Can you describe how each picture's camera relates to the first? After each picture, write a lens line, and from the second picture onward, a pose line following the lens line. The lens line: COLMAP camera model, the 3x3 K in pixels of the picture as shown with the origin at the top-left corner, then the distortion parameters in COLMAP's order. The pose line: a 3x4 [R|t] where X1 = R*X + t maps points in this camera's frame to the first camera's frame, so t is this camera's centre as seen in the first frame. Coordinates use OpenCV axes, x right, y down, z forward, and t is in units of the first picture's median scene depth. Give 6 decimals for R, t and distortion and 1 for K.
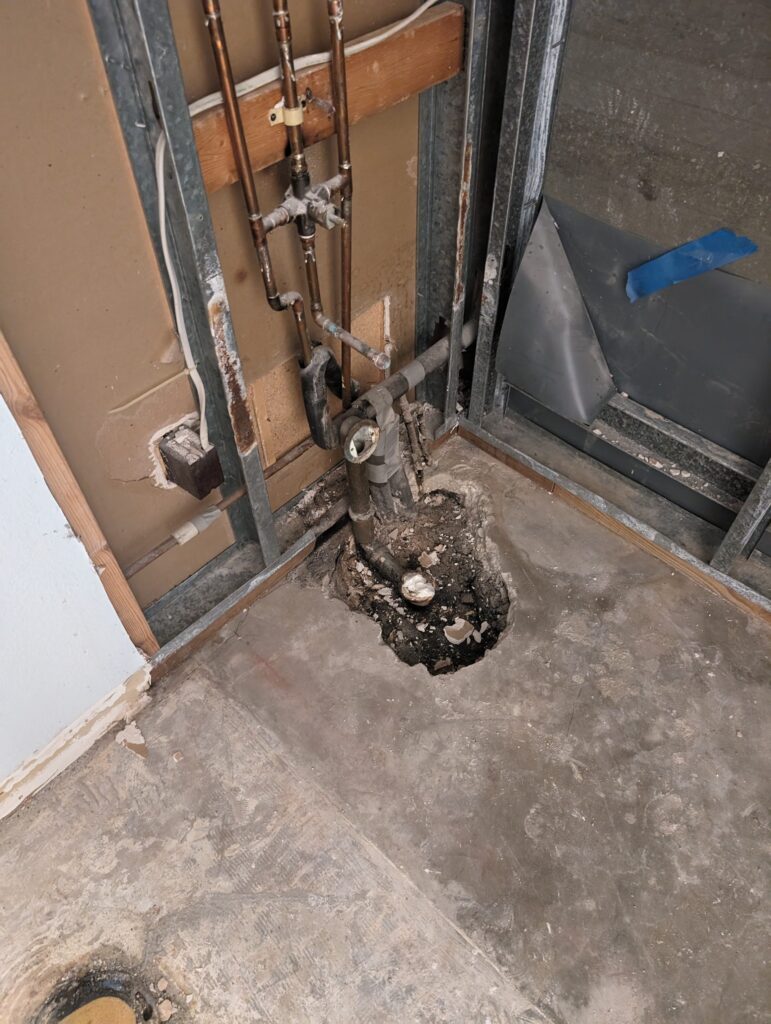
lens RADIAL K [[734.4, 0, 388.2], [0, 734.4, 535.3], [0, 0, 1]] dist [-0.000161, 0.000547]
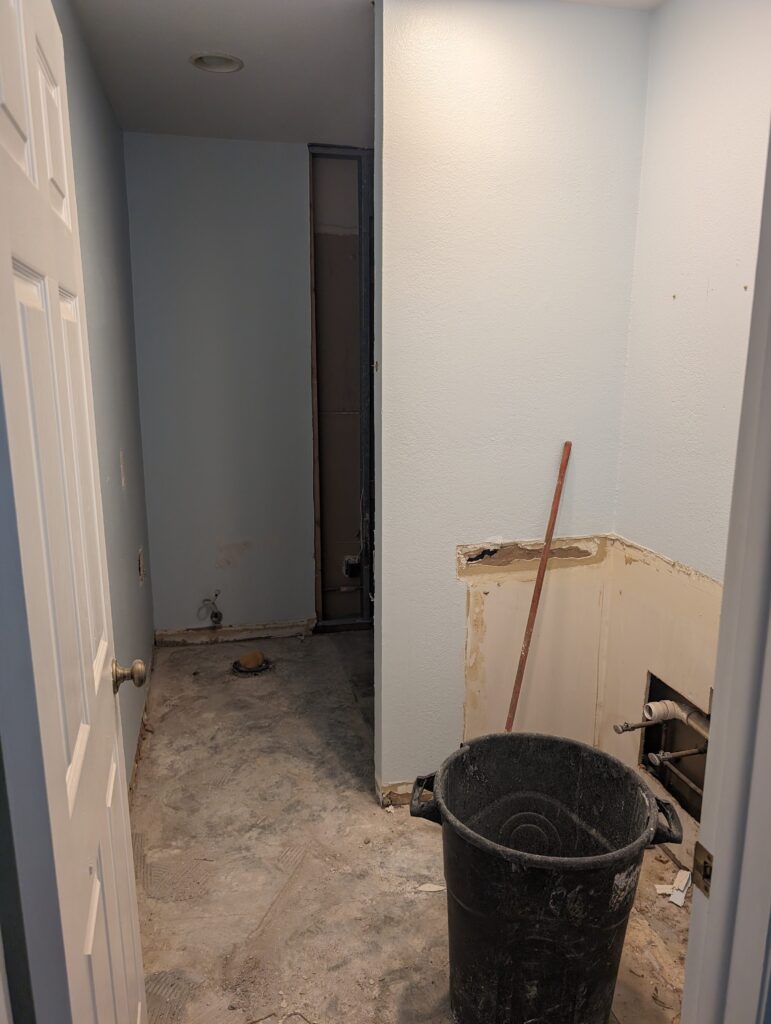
lens RADIAL K [[734.4, 0, 388.2], [0, 734.4, 535.3], [0, 0, 1]] dist [-0.000161, 0.000547]
pose [[0.827563, 0.132184, -0.545588, 1.812833], [-0.447313, 0.742497, -0.498607, 1.487541], [0.339190, 0.656678, 0.673591, -1.473186]]
